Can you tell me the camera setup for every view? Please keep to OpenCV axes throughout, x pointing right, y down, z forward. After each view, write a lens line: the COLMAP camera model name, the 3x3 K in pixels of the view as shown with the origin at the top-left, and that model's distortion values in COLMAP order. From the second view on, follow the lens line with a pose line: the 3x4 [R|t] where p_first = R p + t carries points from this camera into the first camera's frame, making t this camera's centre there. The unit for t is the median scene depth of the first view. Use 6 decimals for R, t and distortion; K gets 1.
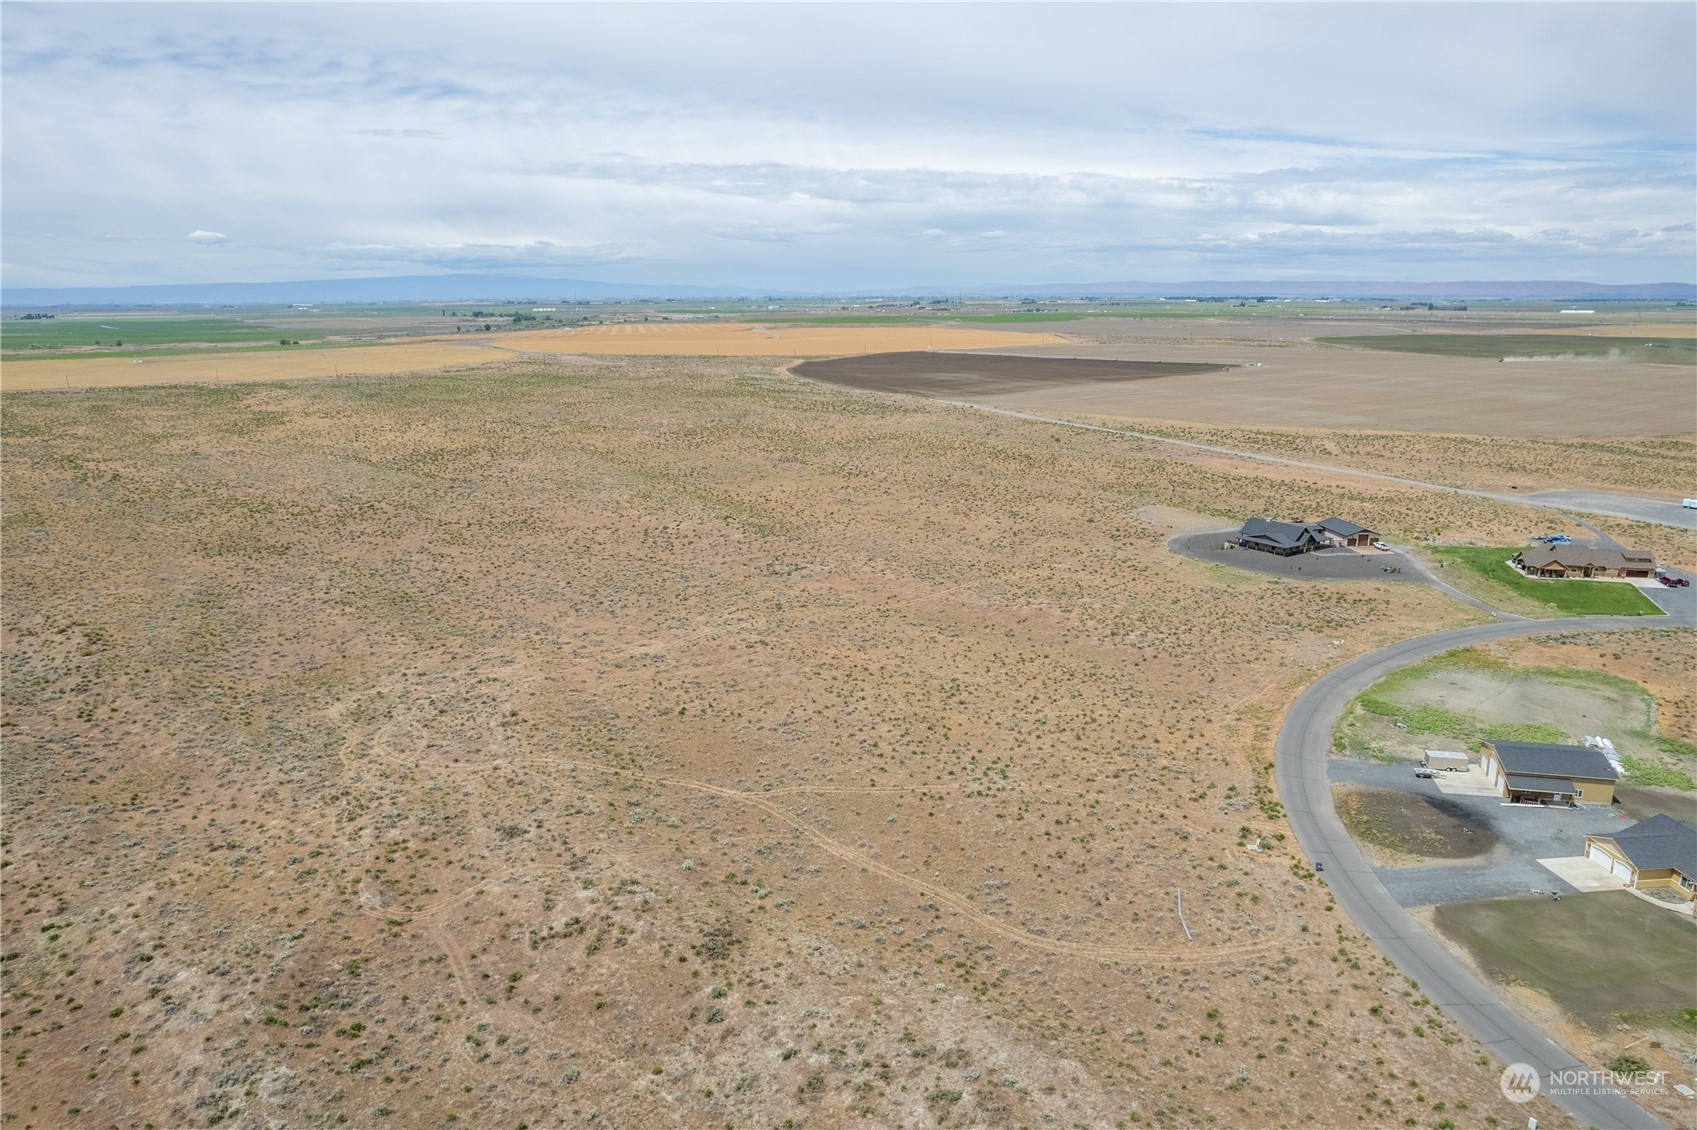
lens RADIAL K [[1112.0, 0, 848.5], [0, 1112.0, 565.0], [0, 0, 1]] dist [-0.082634, 0.071622]
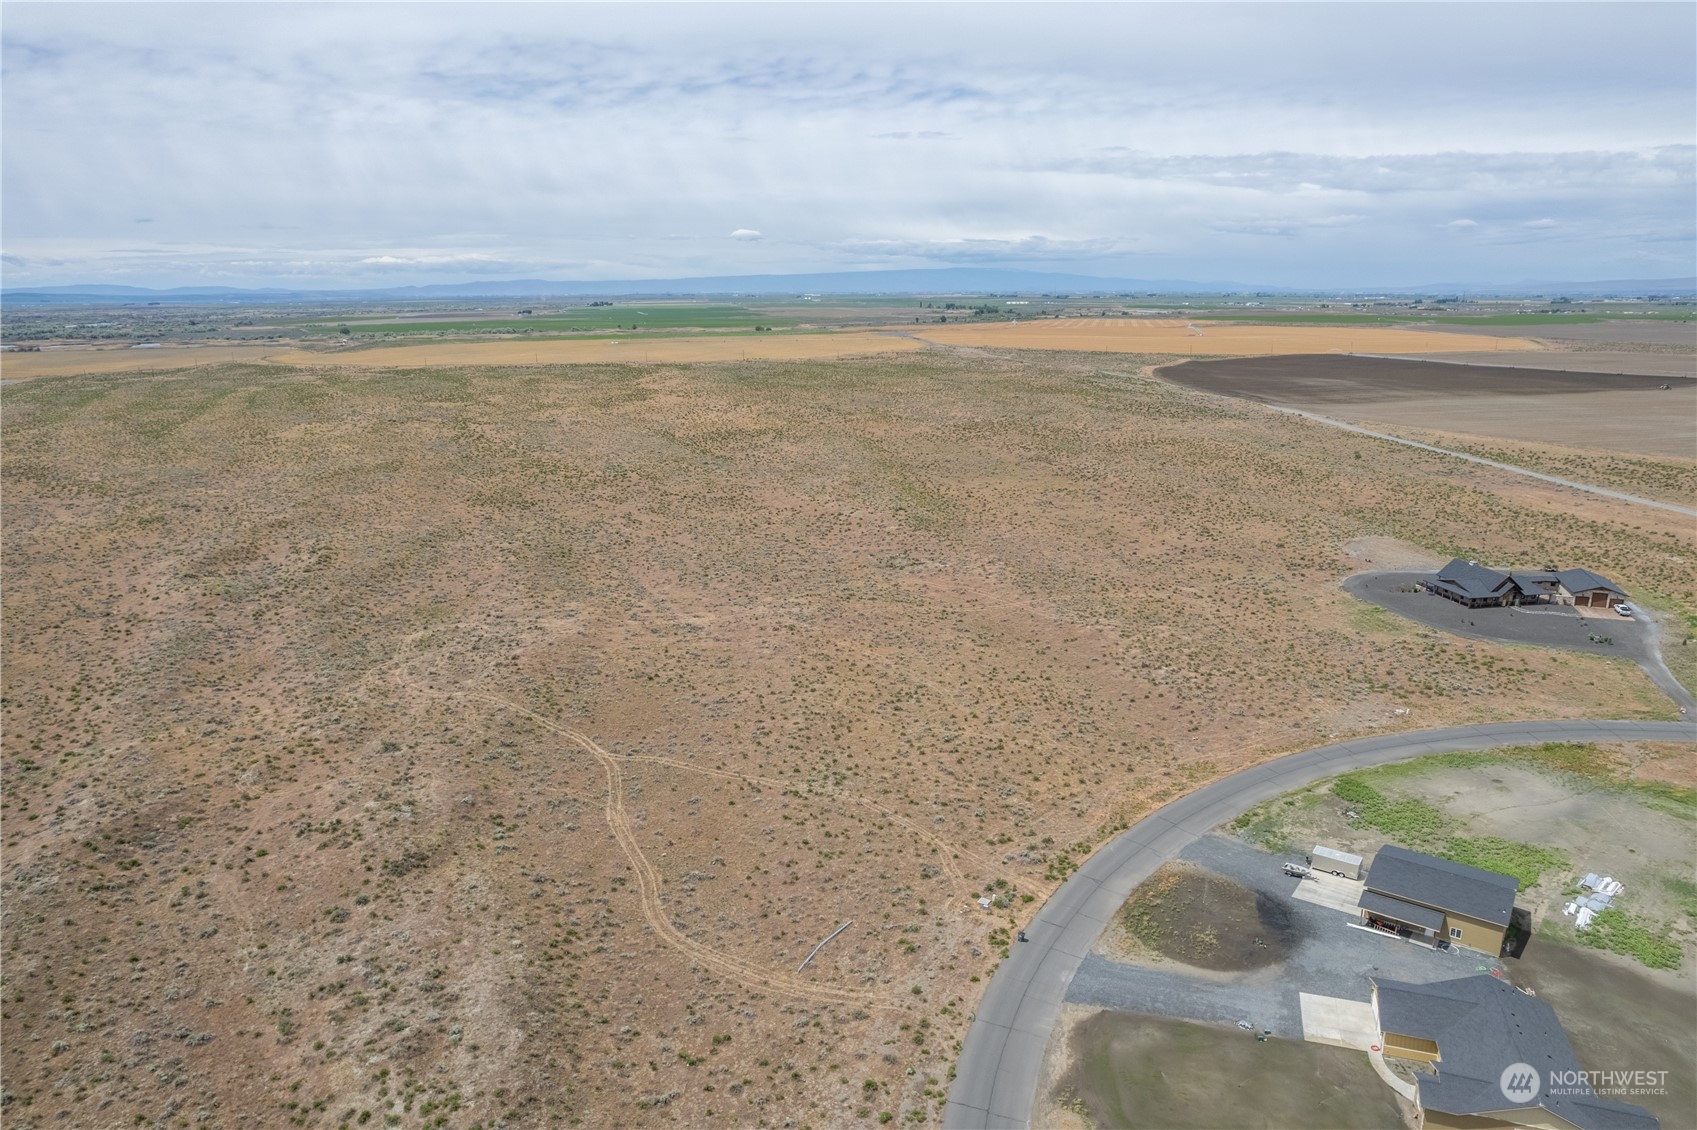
lens RADIAL K [[1103.5, 0, 848.5], [0, 1103.5, 565.0], [0, 0, 1]] dist [-0.080444, 0.066246]
pose [[0.911504, 0.099718, -0.399019, 0.283486], [-0.097013, 0.994916, 0.027024, -0.016221], [0.399686, 0.014077, 0.916544, 0.055835]]
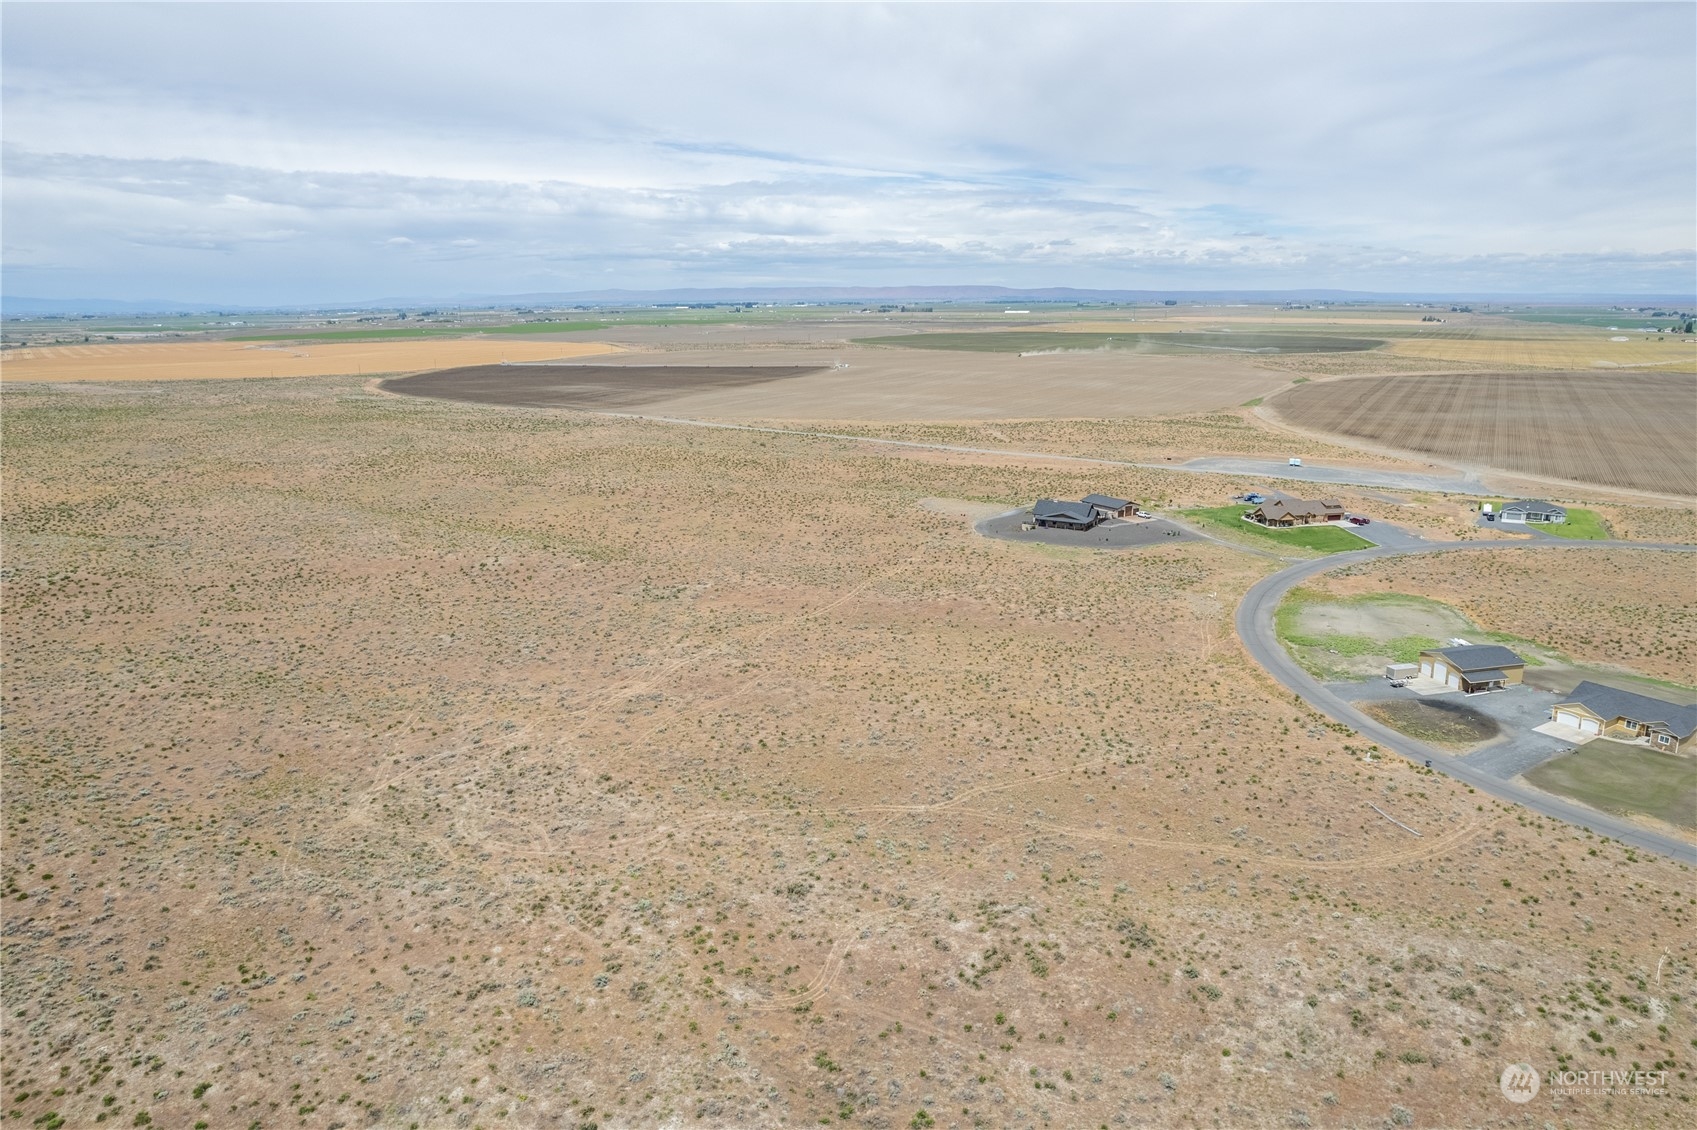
lens RADIAL K [[1112.0, 0, 848.5], [0, 1112.0, 565.0], [0, 0, 1]] dist [-0.082634, 0.071622]
pose [[0.900936, -0.104767, 0.421116, -0.298891], [0.107908, 0.994025, 0.016440, -0.017467], [-0.420322, 0.030630, 0.906858, 0.067777]]
